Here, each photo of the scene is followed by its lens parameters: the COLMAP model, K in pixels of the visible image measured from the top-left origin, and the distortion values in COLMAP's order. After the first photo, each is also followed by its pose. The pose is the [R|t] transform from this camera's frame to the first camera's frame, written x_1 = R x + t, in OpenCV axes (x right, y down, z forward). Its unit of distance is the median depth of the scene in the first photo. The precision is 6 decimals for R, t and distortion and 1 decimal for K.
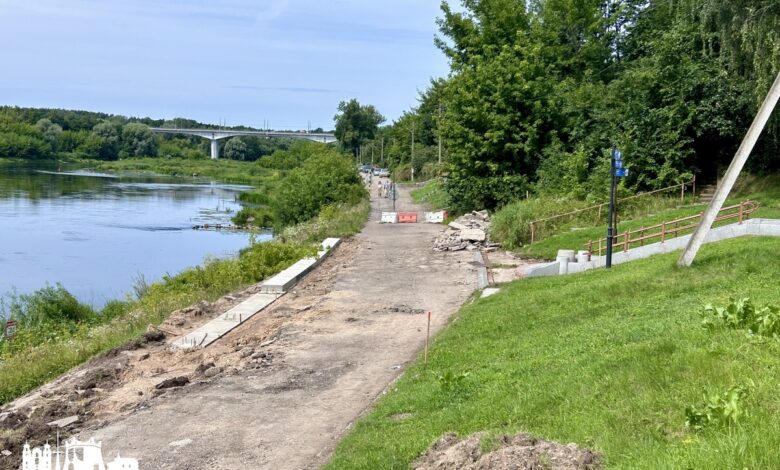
lens RADIAL K [[963.0, 0, 391.0], [0, 963.0, 236.4], [0, 0, 1]] dist [0.008454, 0.000000]
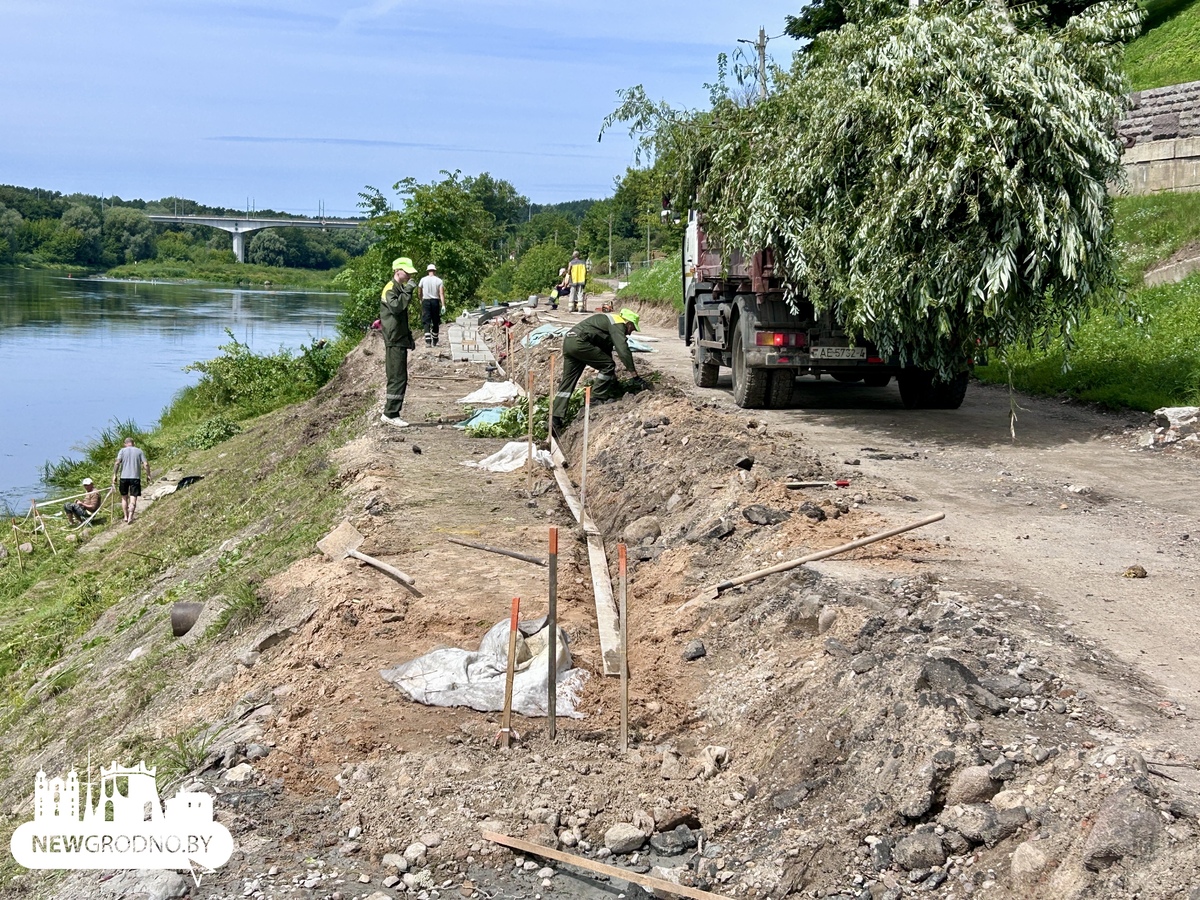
lens RADIAL K [[1791.7, 0, 599.1], [0, 1791.7, 448.1], [0, 0, 1]] dist [-0.009448, 0.000000]
pose [[0.998239, -0.008687, 0.058682, -0.020425], [0.007539, 0.999776, 0.019752, 0.017172], [-0.058840, -0.019275, 0.998081, -0.169140]]
